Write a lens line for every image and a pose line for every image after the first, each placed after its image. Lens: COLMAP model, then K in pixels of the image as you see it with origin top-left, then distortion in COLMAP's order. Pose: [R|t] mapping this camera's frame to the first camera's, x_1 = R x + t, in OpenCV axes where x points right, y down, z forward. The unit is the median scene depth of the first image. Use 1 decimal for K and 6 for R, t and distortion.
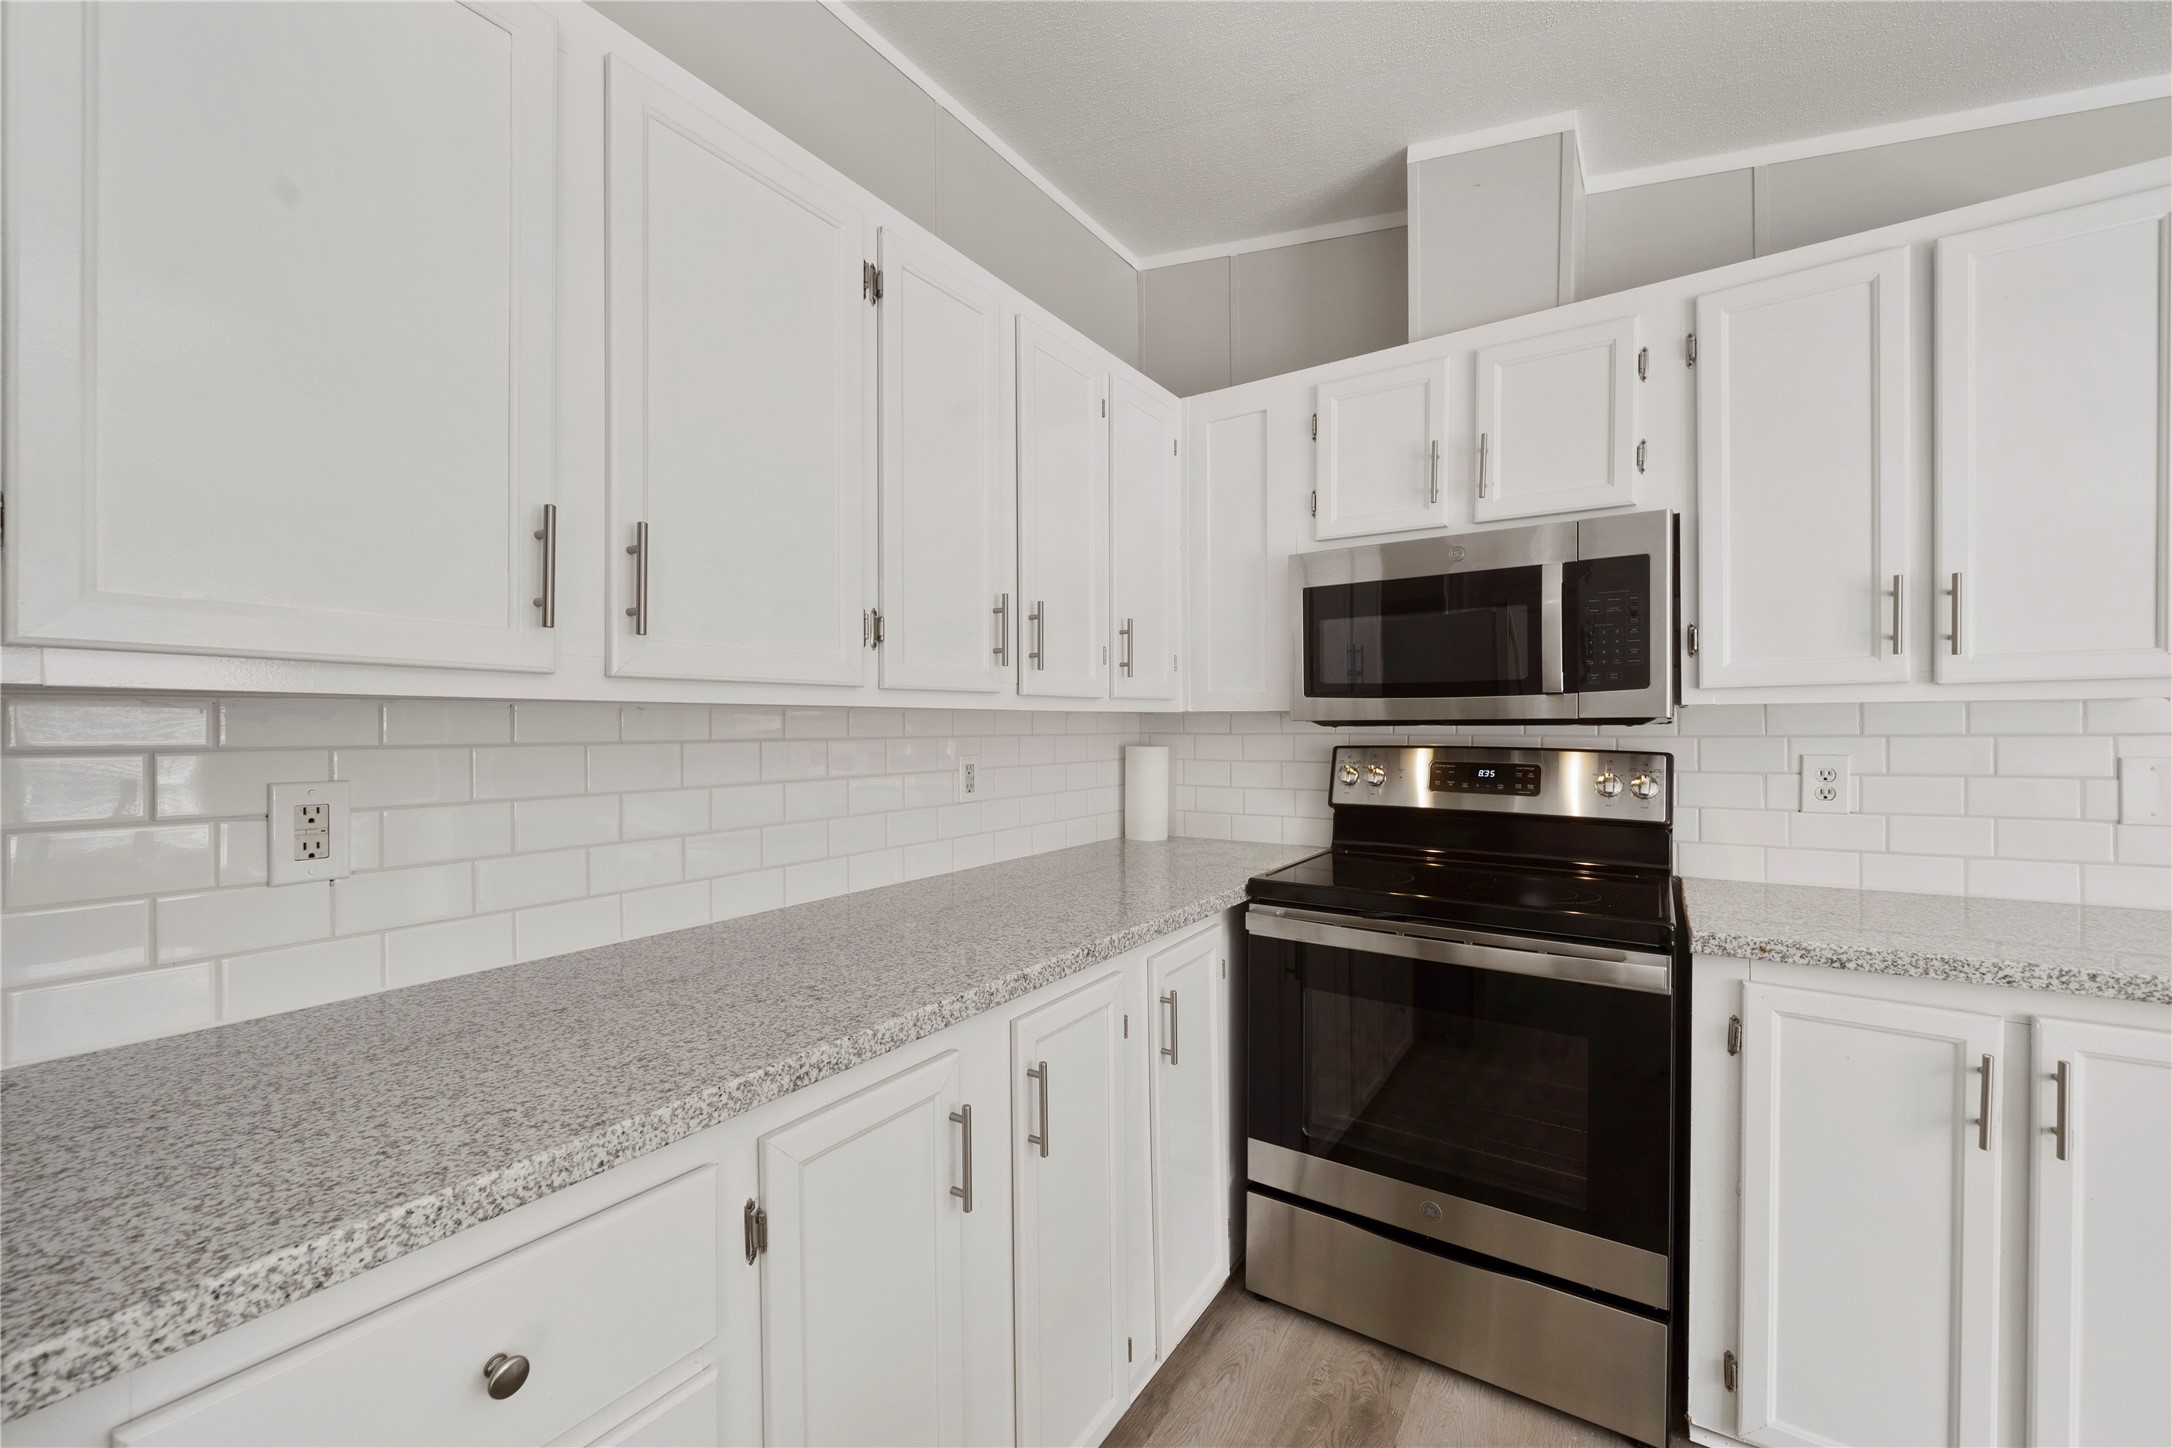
lens RADIAL K [[852.2, 0, 1088.6], [0, 852.2, 727.3], [0, 0, 1]] dist [-0.001273, -0.000049]
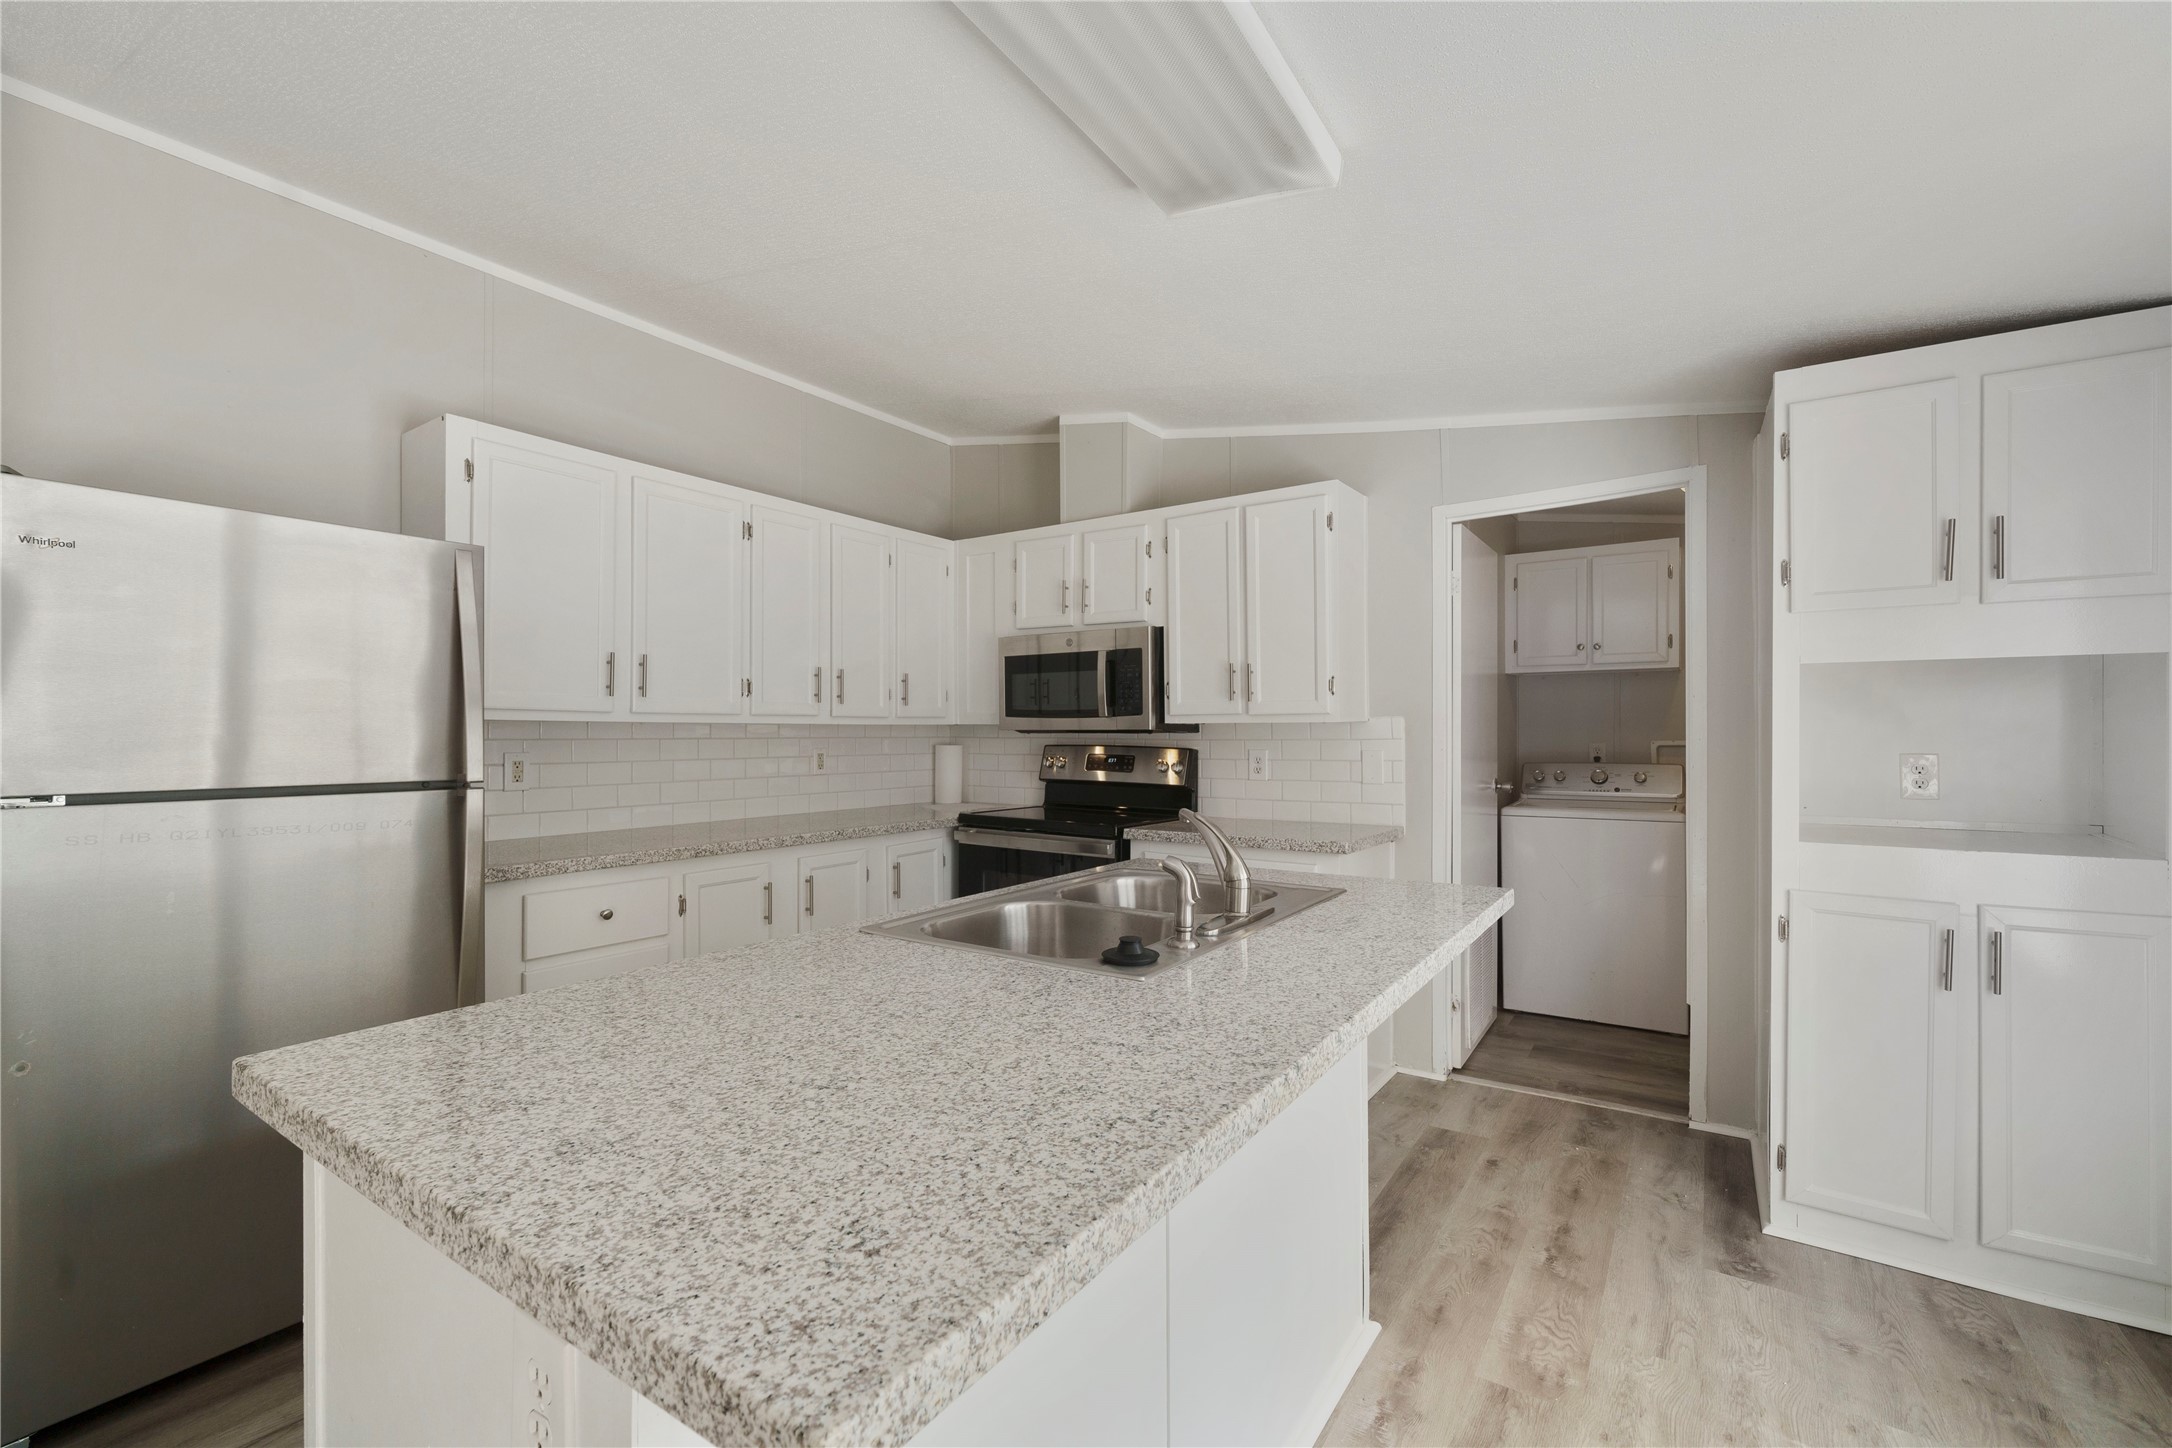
lens RADIAL K [[905.3, 0, 1084.4], [0, 905.3, 726.3], [0, 0, 1]] dist [-0.003433, -0.000057]
pose [[0.999921, 0.005276, -0.011423, 0.485803], [-0.005376, 0.999947, -0.008725, -0.000300], [0.011376, 0.008785, 0.999897, -0.995675]]
